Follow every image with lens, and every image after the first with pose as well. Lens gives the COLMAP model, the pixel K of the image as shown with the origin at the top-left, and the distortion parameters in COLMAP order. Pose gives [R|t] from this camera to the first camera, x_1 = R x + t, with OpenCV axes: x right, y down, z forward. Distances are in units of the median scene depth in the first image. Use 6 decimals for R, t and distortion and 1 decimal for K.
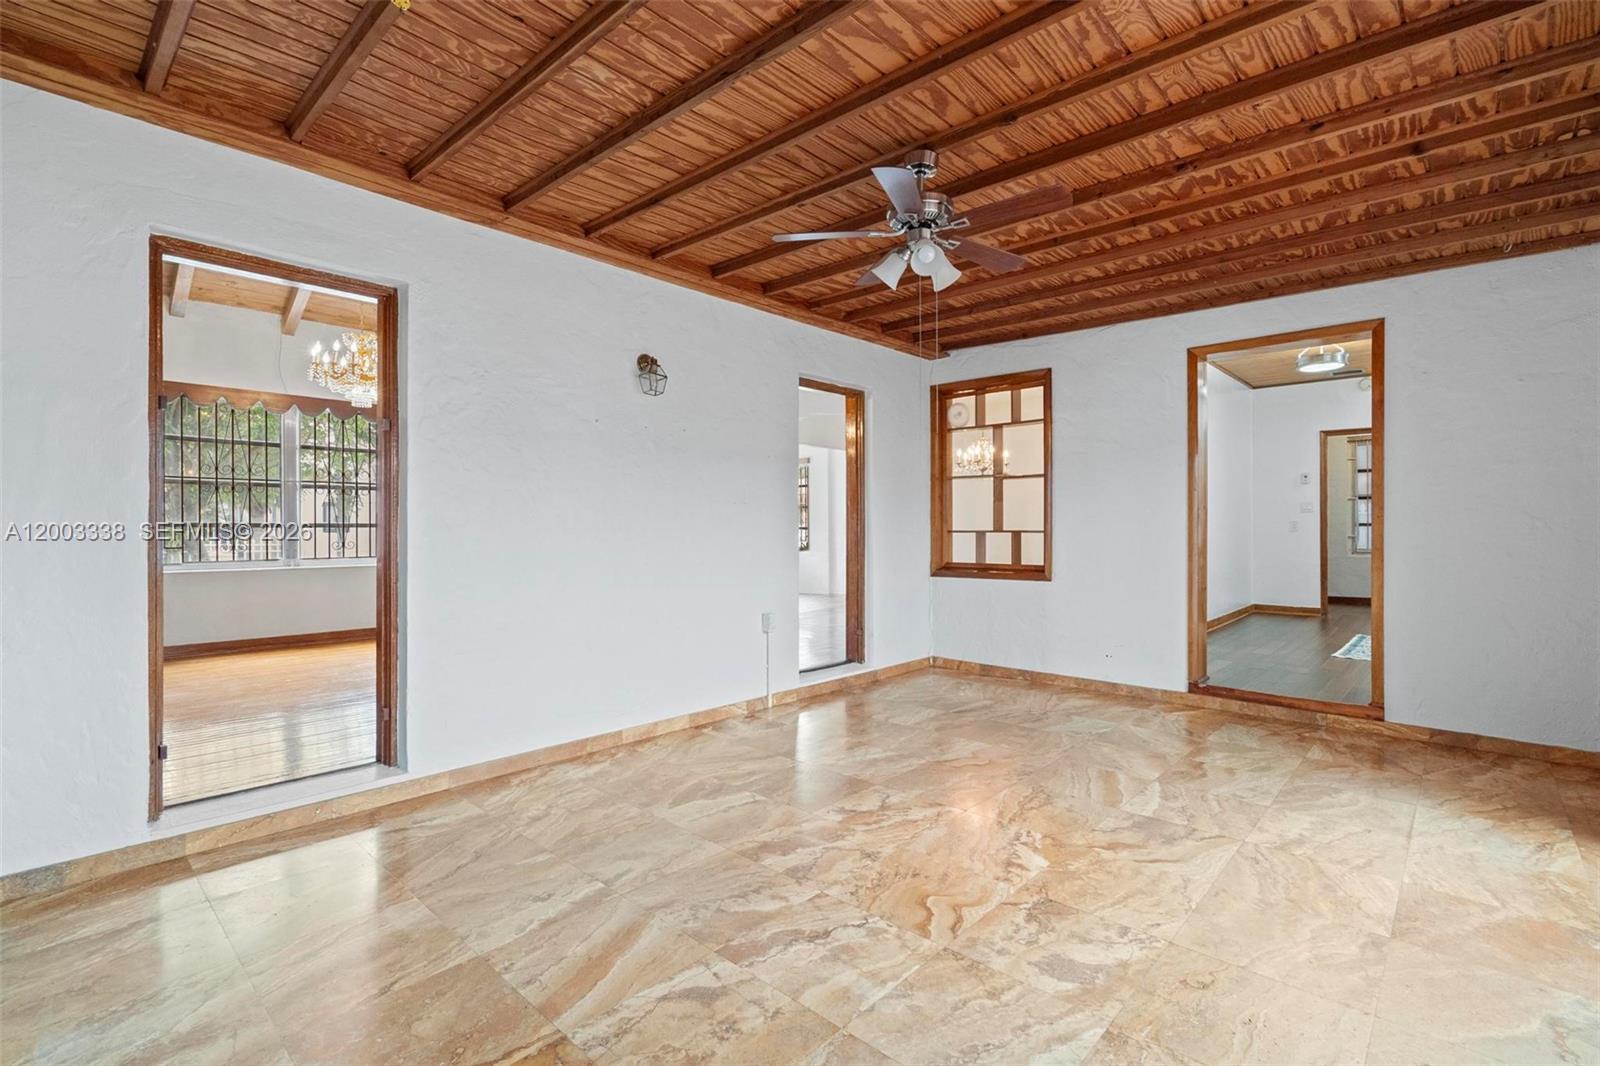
lens RADIAL K [[730.1, 0, 804.6], [0, 730.1, 529.4], [0, 0, 1]] dist [-0.000946, 0.000260]
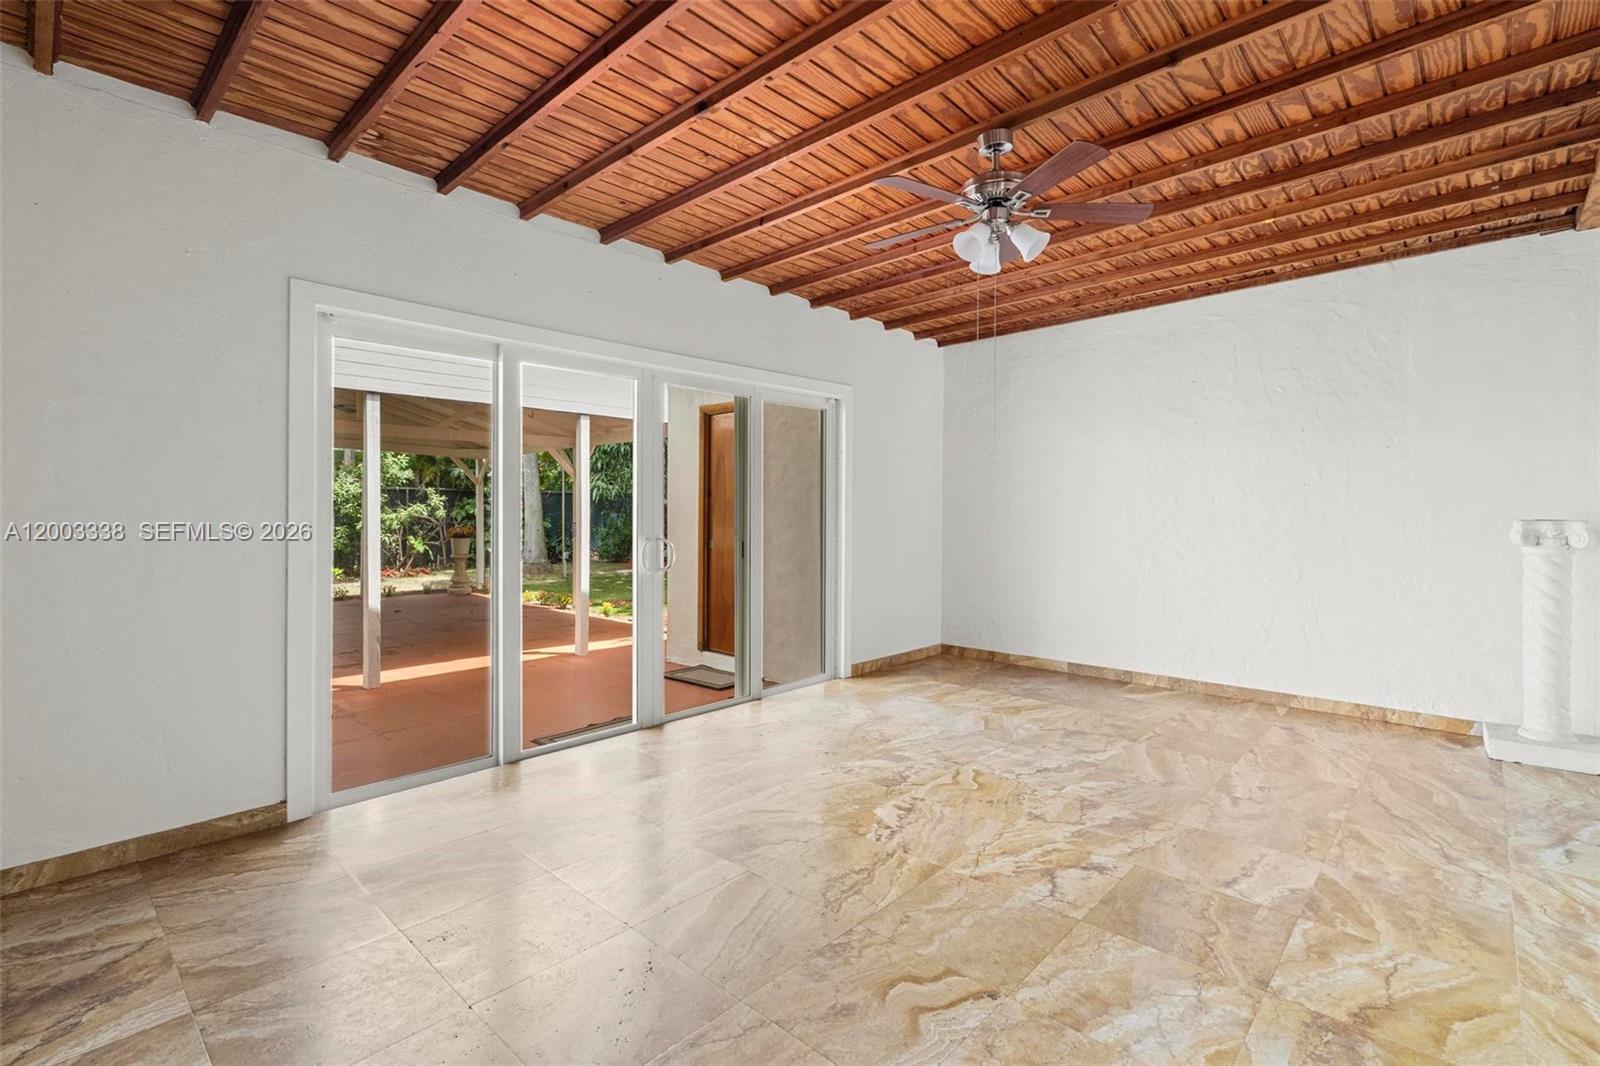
lens RADIAL K [[723.3, 0, 800.8], [0, 723.3, 496.3], [0, 0, 1]] dist [0.000617, 0.000226]
pose [[-0.999945, -0.004530, 0.009456, 0.430695], [-0.004681, 0.999861, -0.015985, -0.009021], [-0.009382, -0.016029, -0.999828, 2.084985]]
